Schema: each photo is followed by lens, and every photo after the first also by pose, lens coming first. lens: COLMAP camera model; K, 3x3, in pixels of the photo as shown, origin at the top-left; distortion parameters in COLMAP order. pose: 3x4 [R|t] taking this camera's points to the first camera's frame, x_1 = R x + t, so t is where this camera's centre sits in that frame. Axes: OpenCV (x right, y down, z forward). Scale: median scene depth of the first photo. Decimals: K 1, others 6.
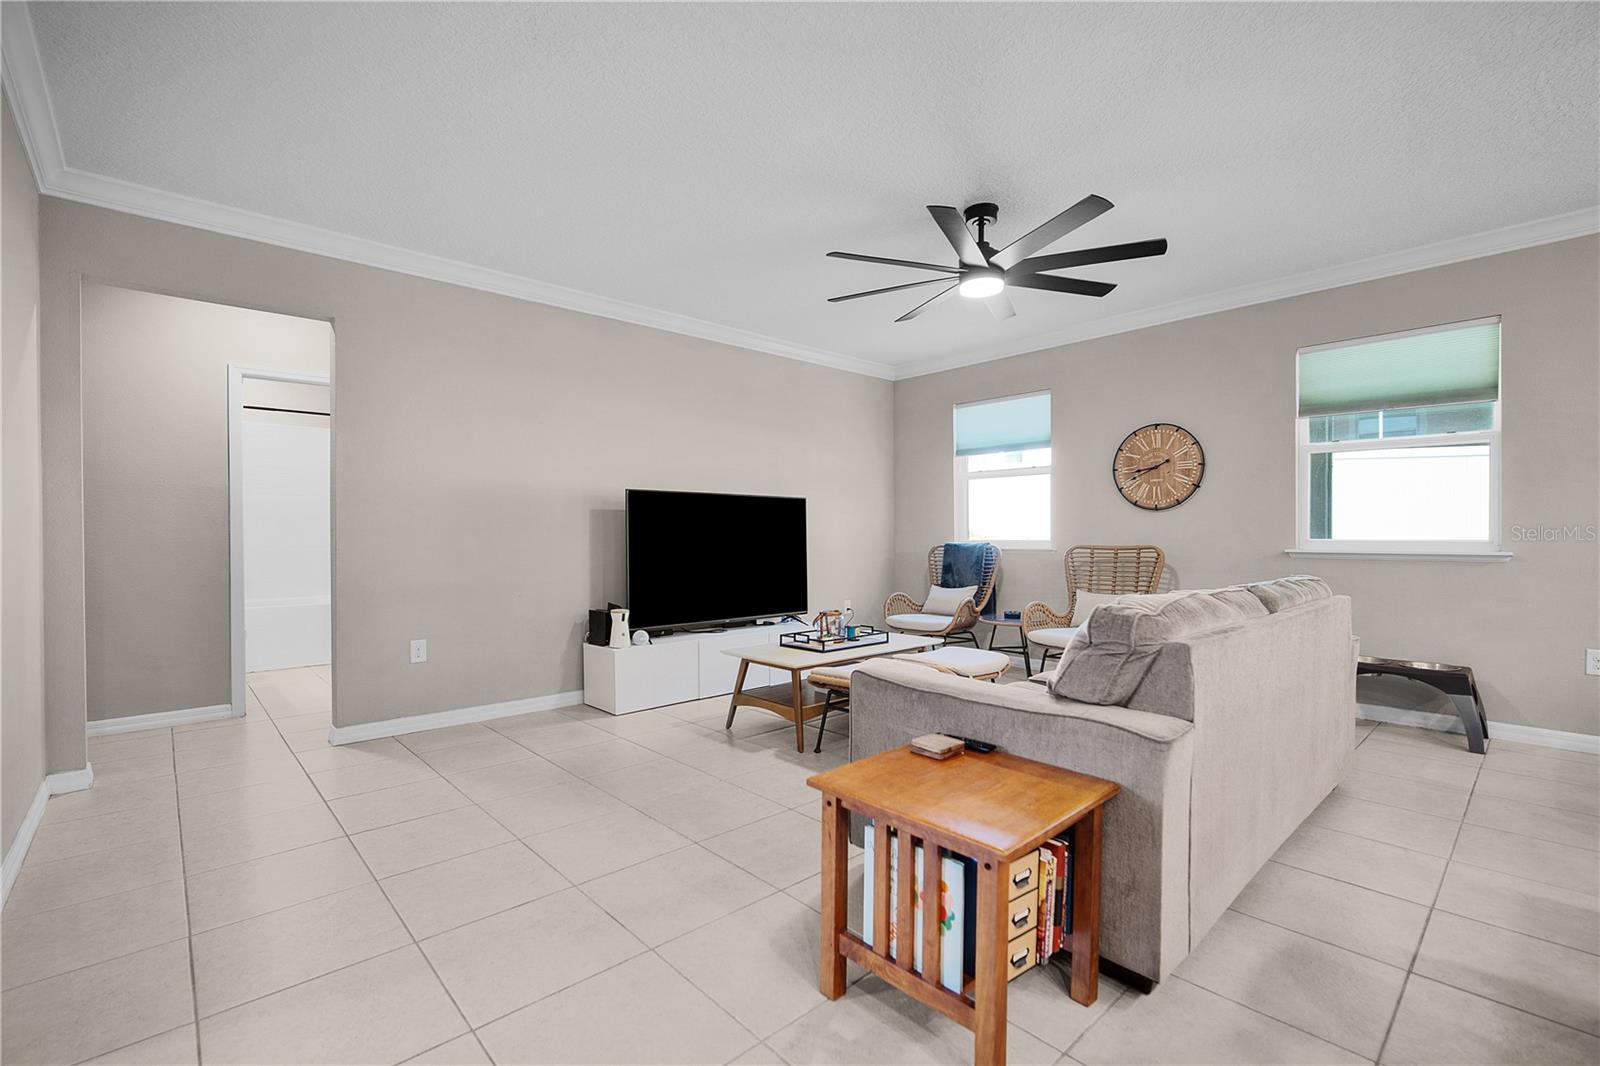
lens RADIAL K [[719.5, 0, 797.8], [0, 719.5, 537.8], [0, 0, 1]] dist [-0.003689, -0.000317]
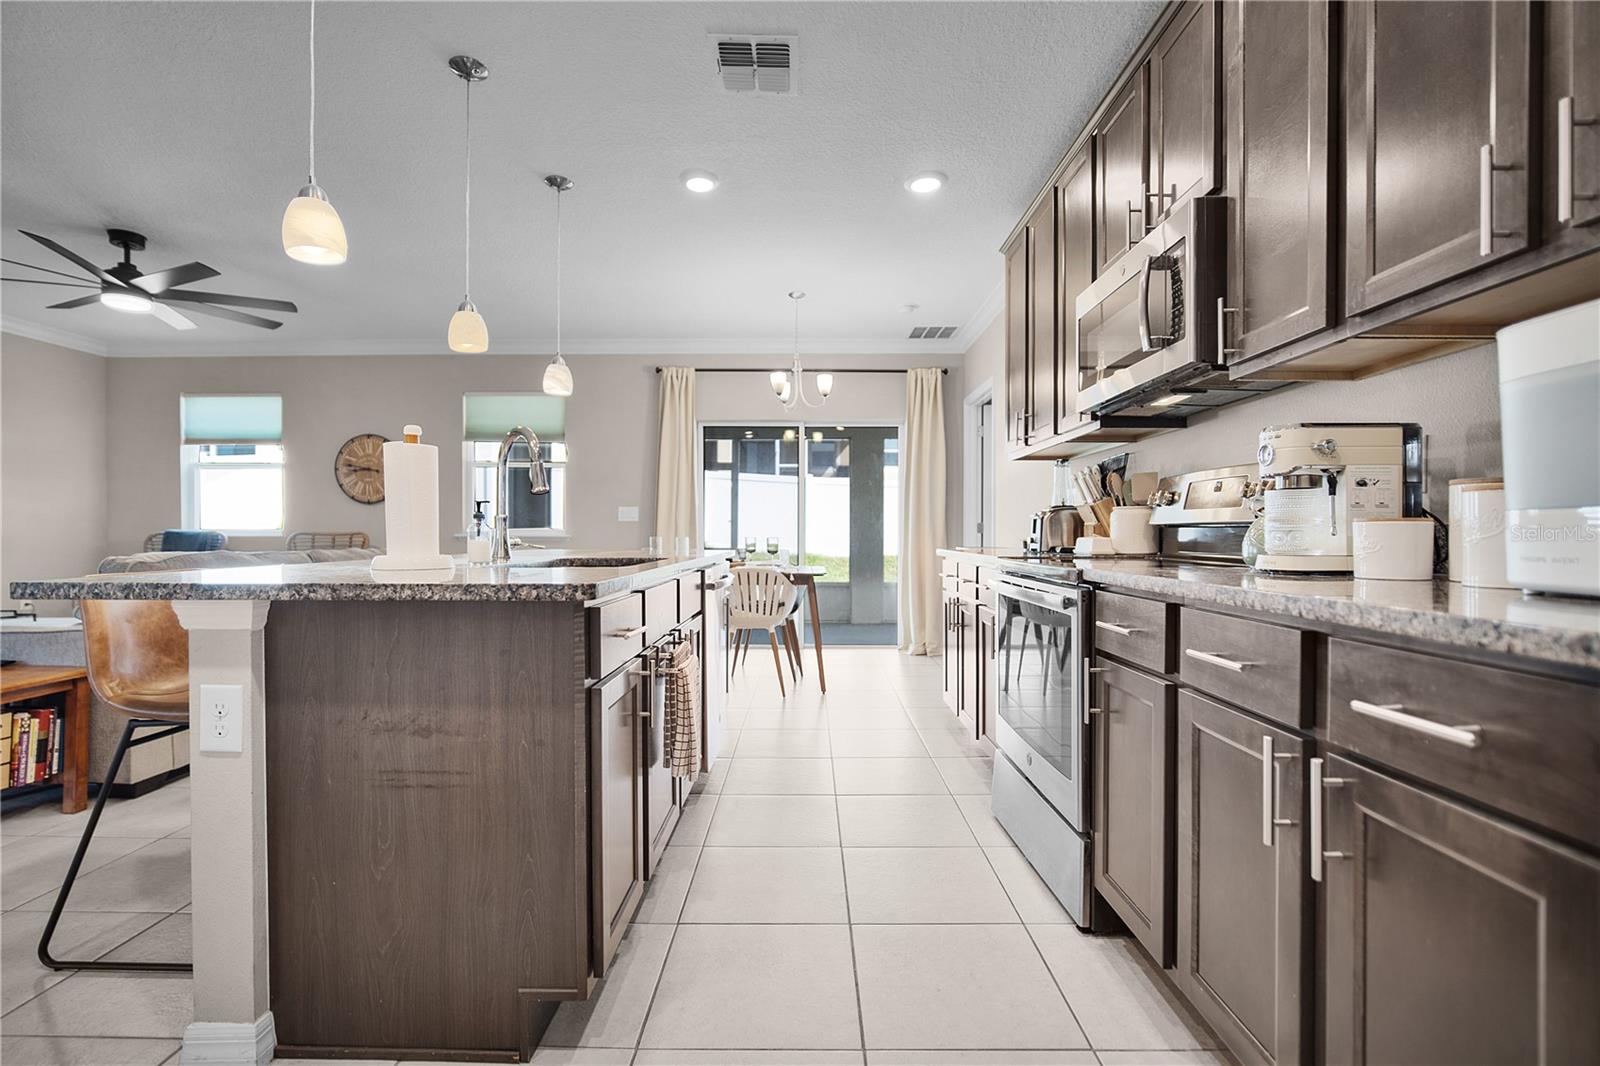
lens RADIAL K [[712.3, 0, 797.1], [0, 712.3, 531.7], [0, 0, 1]] dist [-0.002874, -0.000139]
pose [[0.689158, 0.005733, 0.724589, 0.124427], [-0.001484, 0.999978, -0.006500, 0.017625], [-0.724610, 0.003404, 0.689151, -0.404572]]
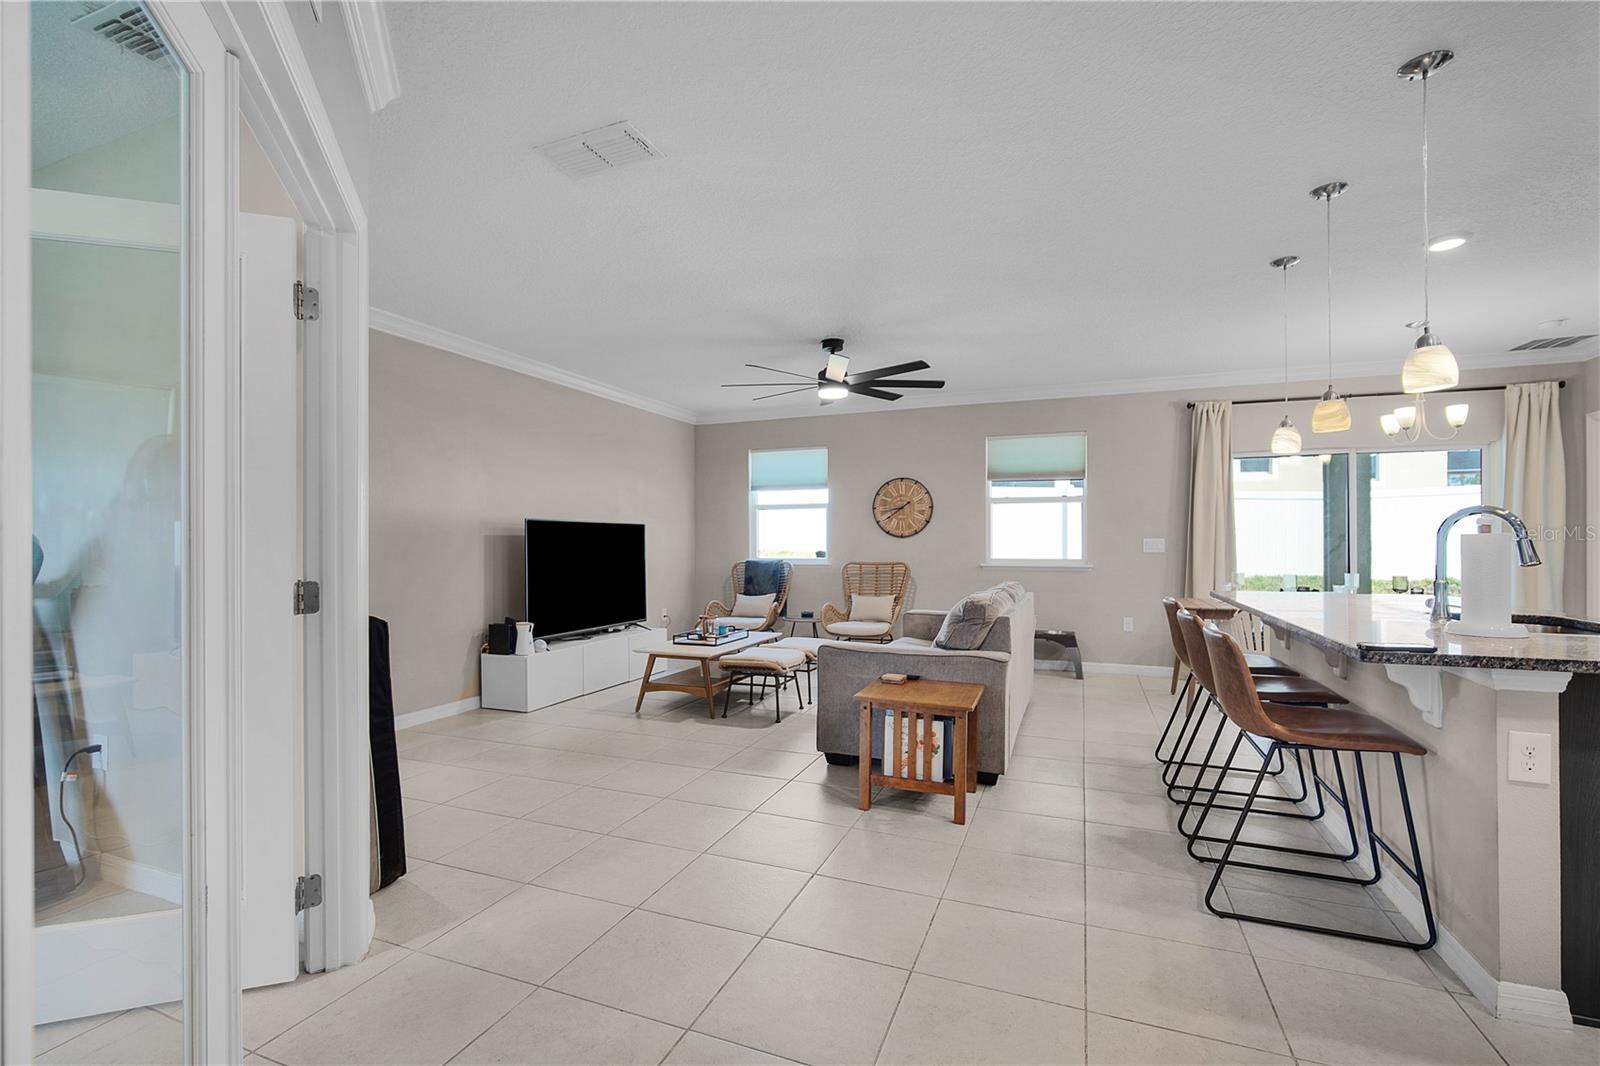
lens RADIAL K [[719.5, 0, 797.8], [0, 719.5, 537.8], [0, 0, 1]] dist [-0.003689, -0.000317]
pose [[0.904164, 0.004152, 0.427165, -0.325621], [0.001254, 0.999923, -0.012373, -0.020964], [-0.427184, 0.011723, 0.904089, -0.229964]]
